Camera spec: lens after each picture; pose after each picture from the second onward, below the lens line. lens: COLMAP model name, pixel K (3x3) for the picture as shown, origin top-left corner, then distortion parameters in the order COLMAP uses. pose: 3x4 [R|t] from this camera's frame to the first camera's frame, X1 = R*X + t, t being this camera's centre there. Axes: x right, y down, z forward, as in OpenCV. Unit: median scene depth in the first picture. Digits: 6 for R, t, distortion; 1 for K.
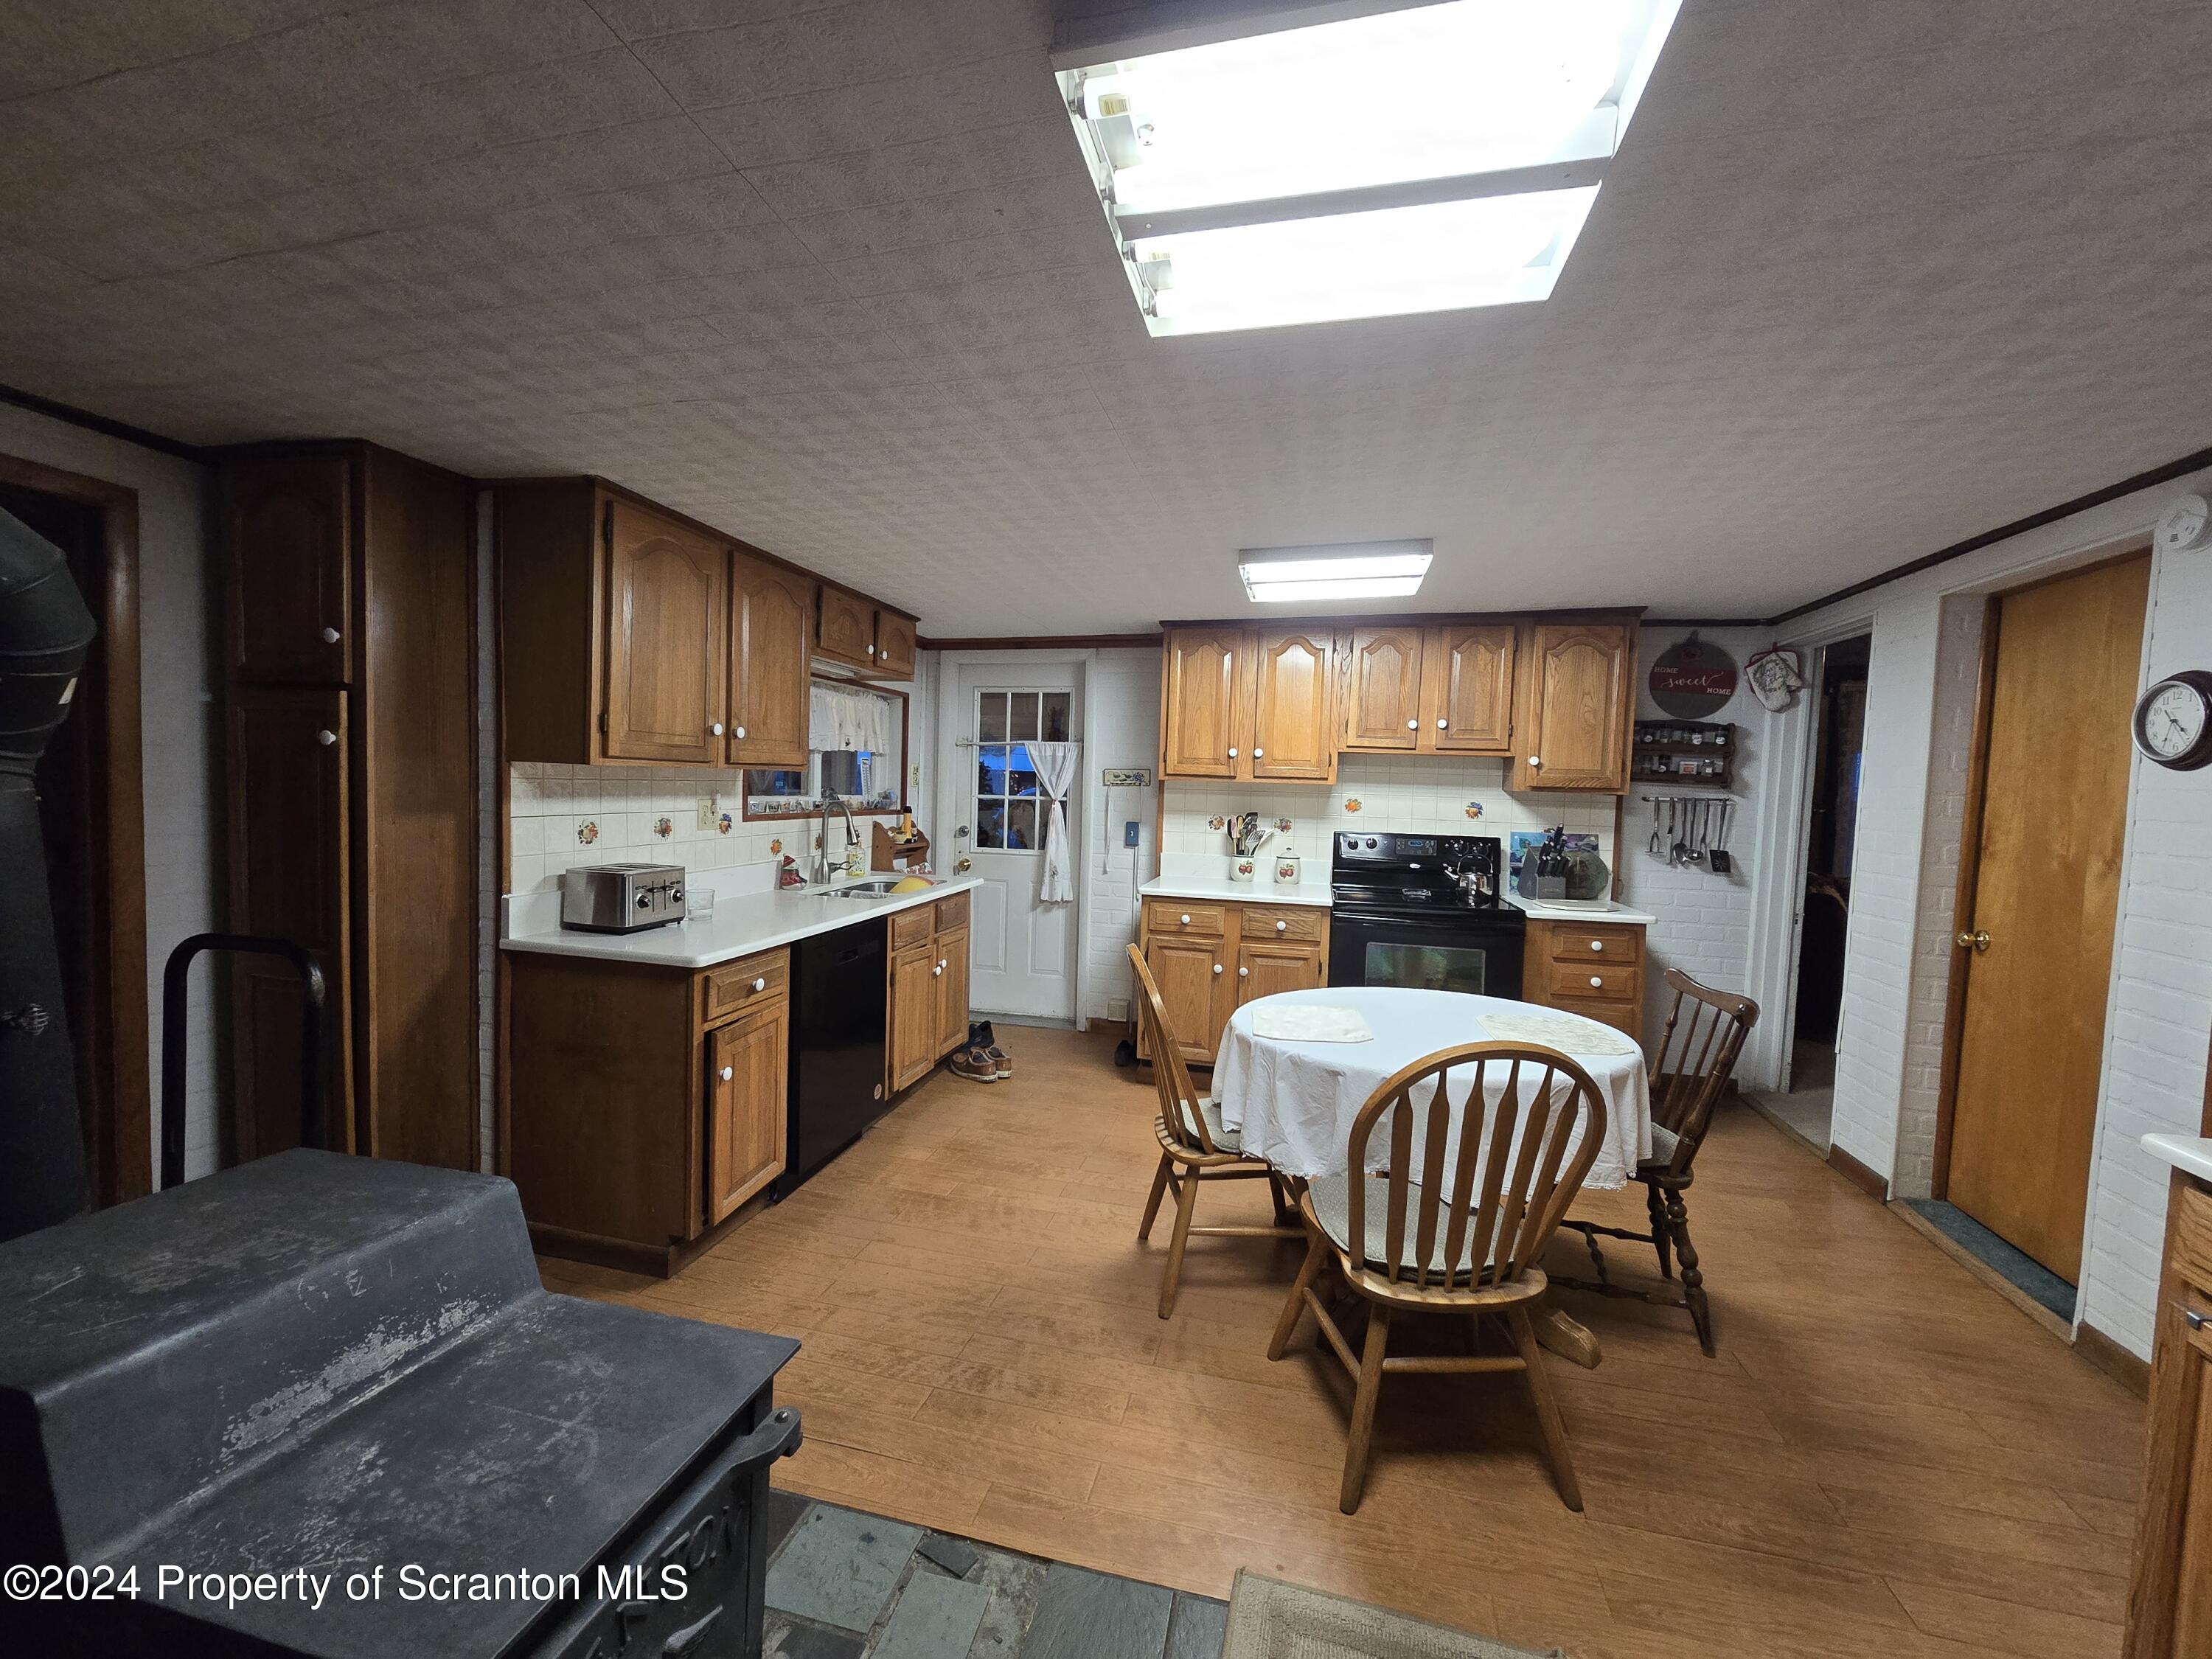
lens RADIAL K [[886.6, 0, 1101.8], [0, 886.6, 826.8], [0, 0, 1]] dist [-0.009809, 0.002880]
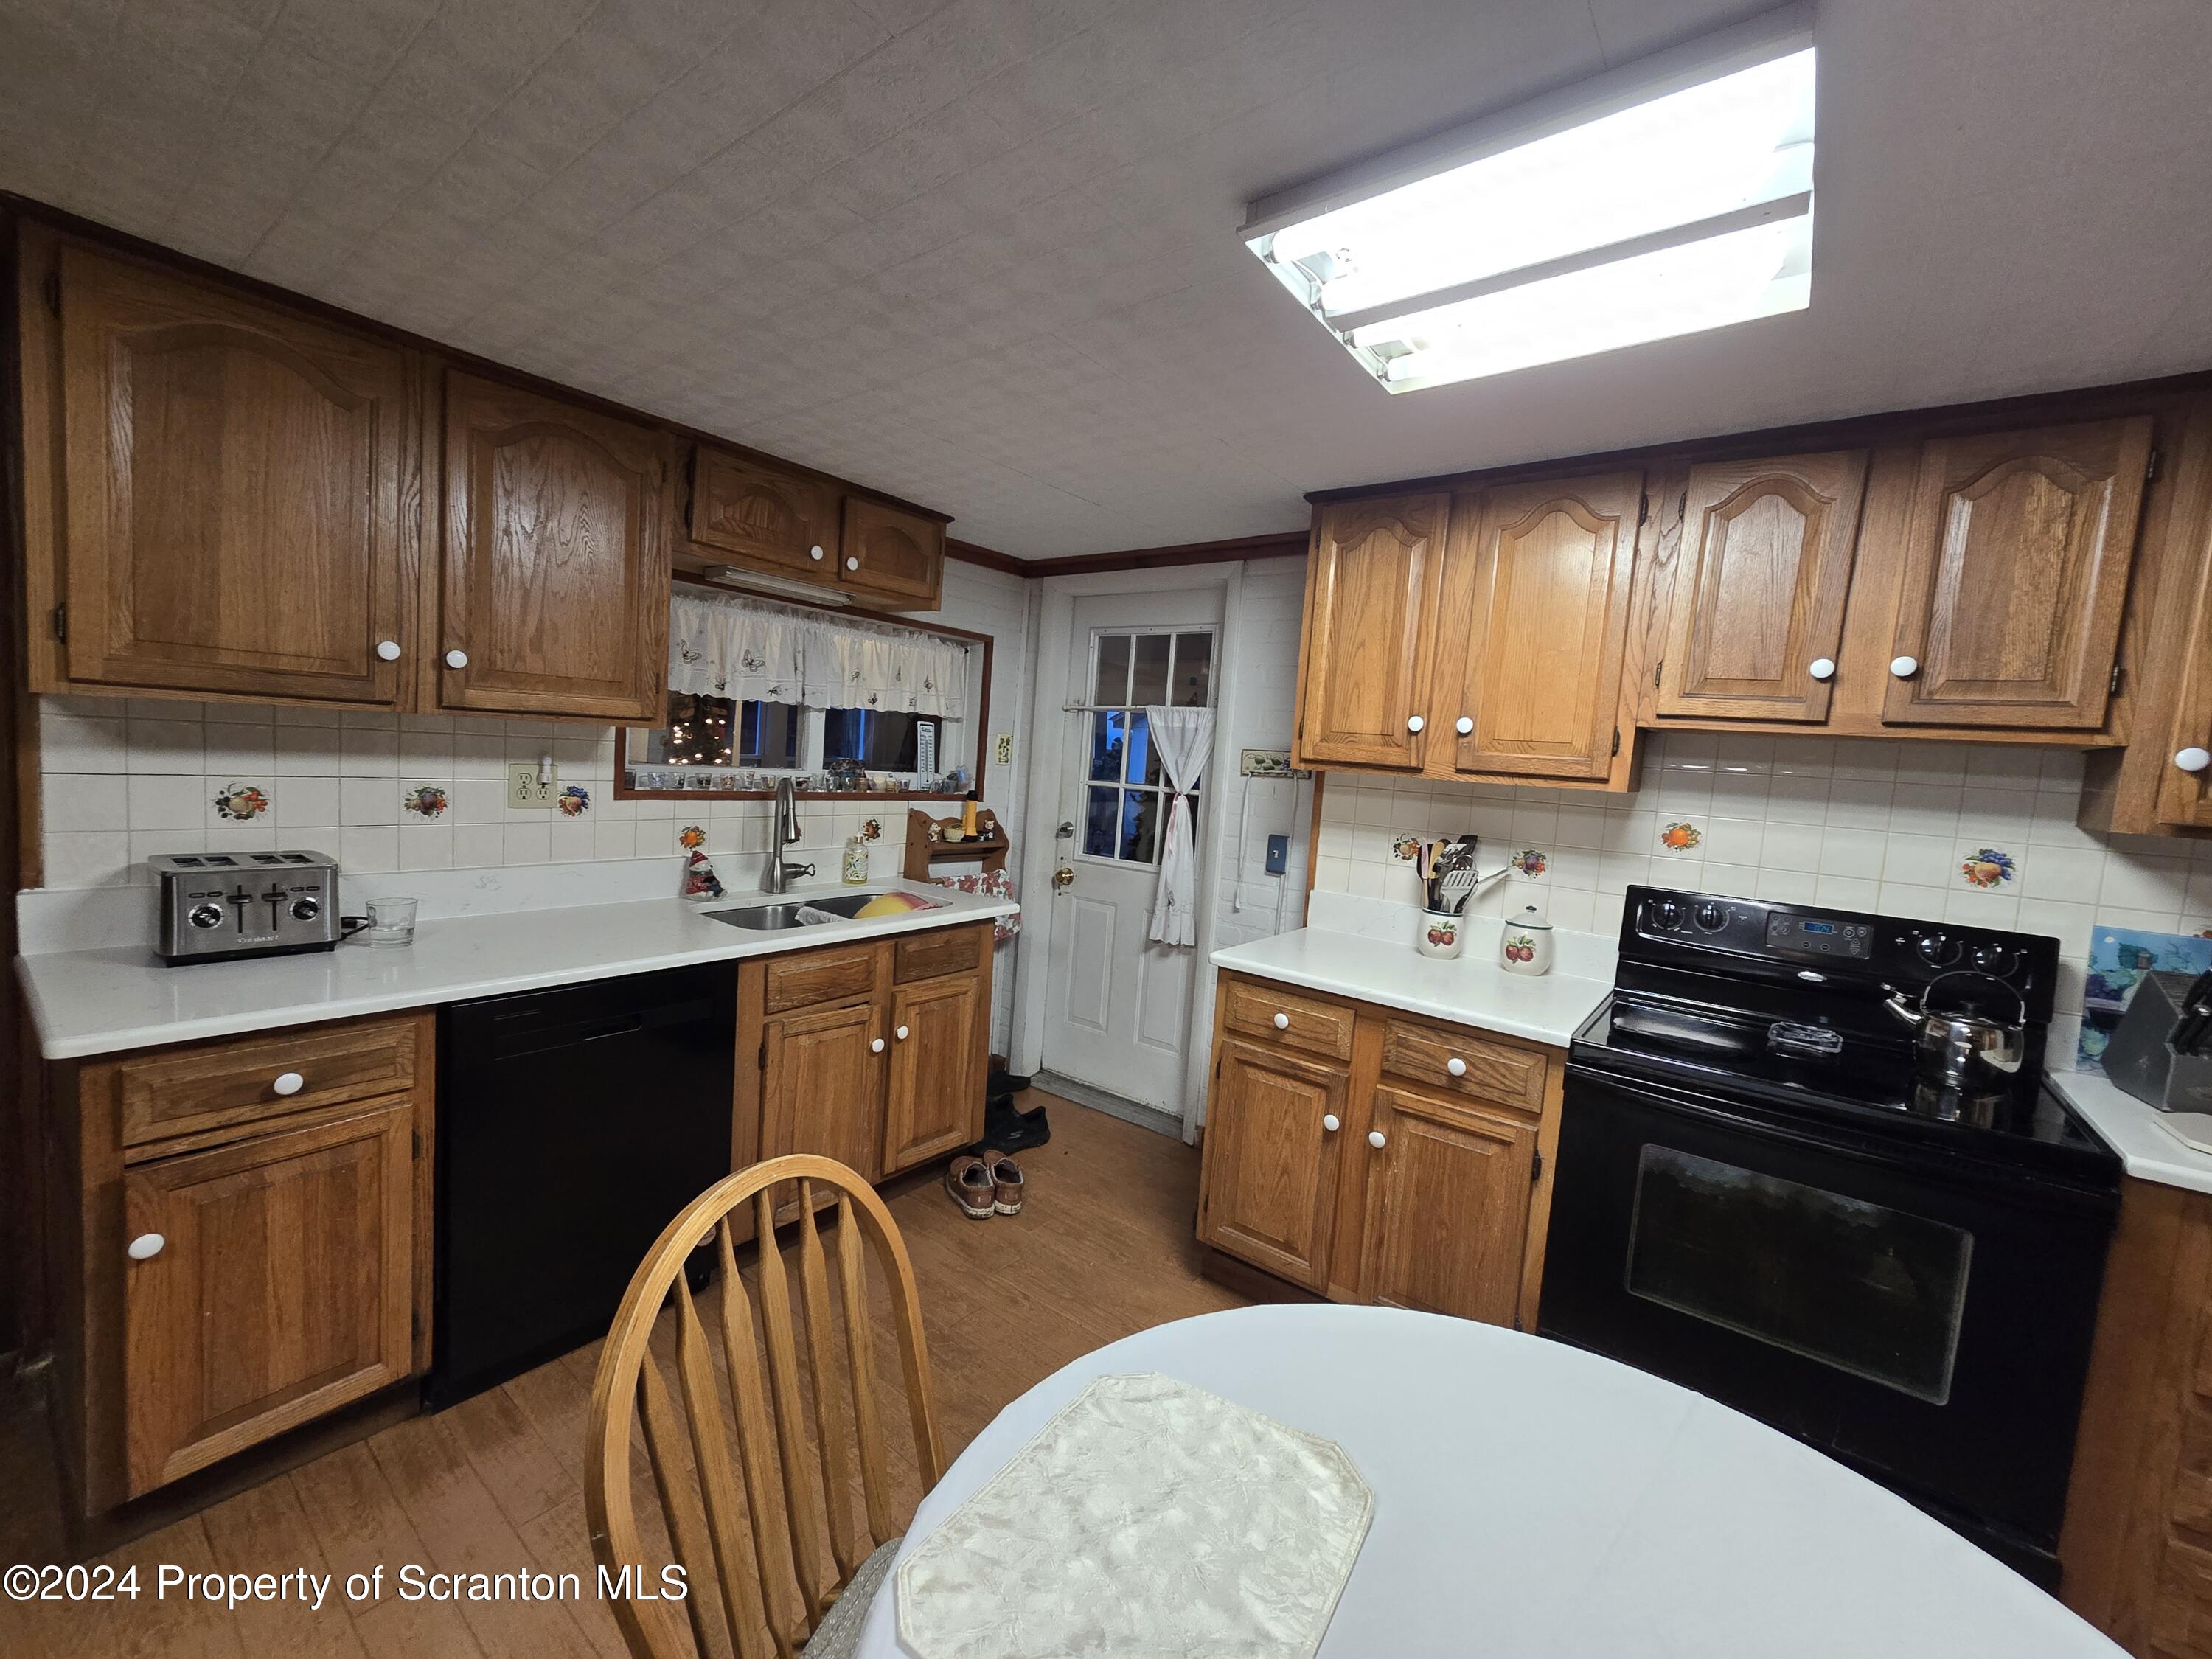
lens RADIAL K [[886.6, 0, 1104.3], [0, 886.6, 827.7], [0, 0, 1]] dist [-0.009809, 0.002880]
pose [[0.913166, 0.070305, -0.401479, 0.192920], [-0.064059, 0.997525, 0.028978, -0.023523], [0.402523, -0.000744, 0.915409, 0.418901]]
